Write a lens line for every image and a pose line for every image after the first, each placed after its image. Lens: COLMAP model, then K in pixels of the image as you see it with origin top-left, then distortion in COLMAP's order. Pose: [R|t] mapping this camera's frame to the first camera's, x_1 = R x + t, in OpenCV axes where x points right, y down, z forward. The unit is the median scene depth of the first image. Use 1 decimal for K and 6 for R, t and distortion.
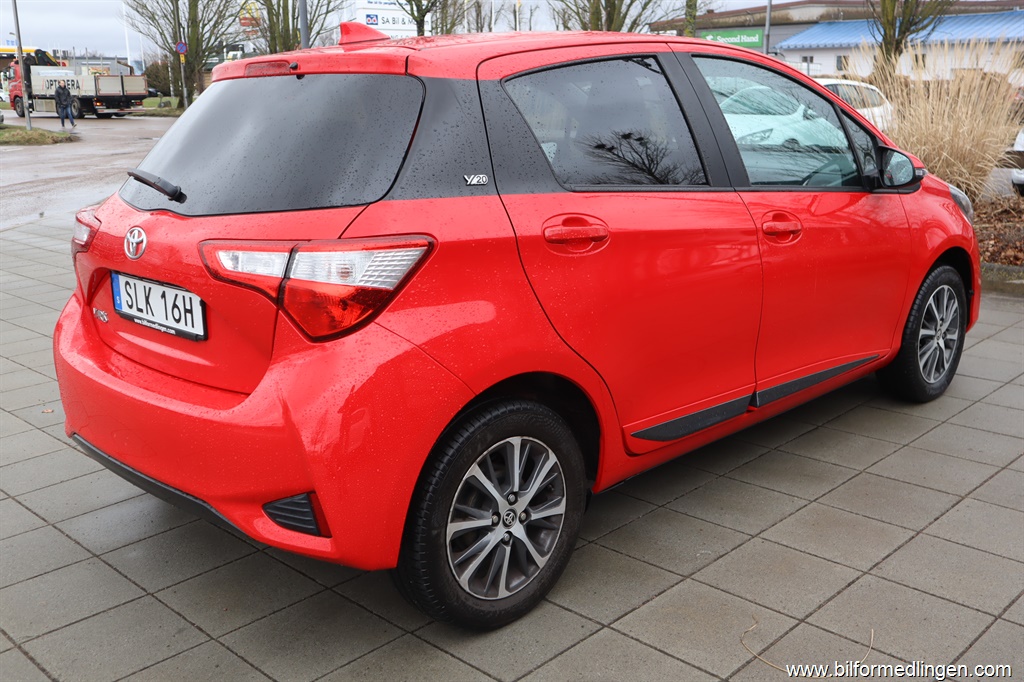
lens RADIAL K [[949.7, 0, 507.3], [0, 949.7, 340.4], [0, 0, 1]] dist [0.035812, 0.000000]
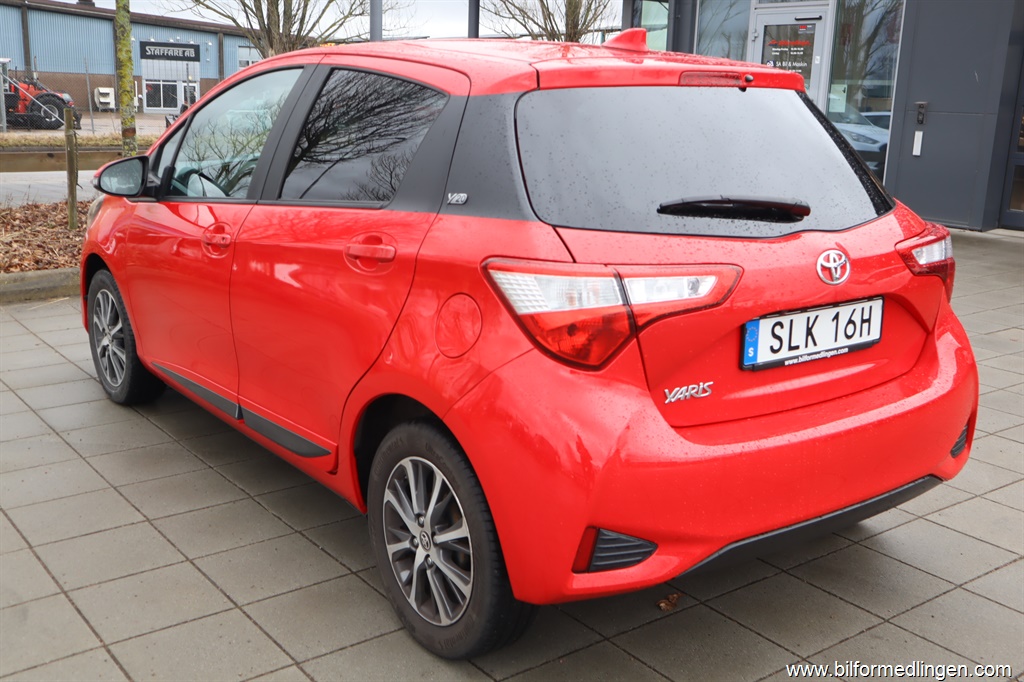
lens RADIAL K [[1072.0, 0, 510.2], [0, 1072.0, 346.2], [0, 0, 1]] dist [0.003783, 0.000000]
pose [[0.141533, -0.200385, 0.969440, -1.472548], [0.217055, 0.961750, 0.167107, -0.272818], [-0.965844, 0.186771, 0.179614, 1.142095]]
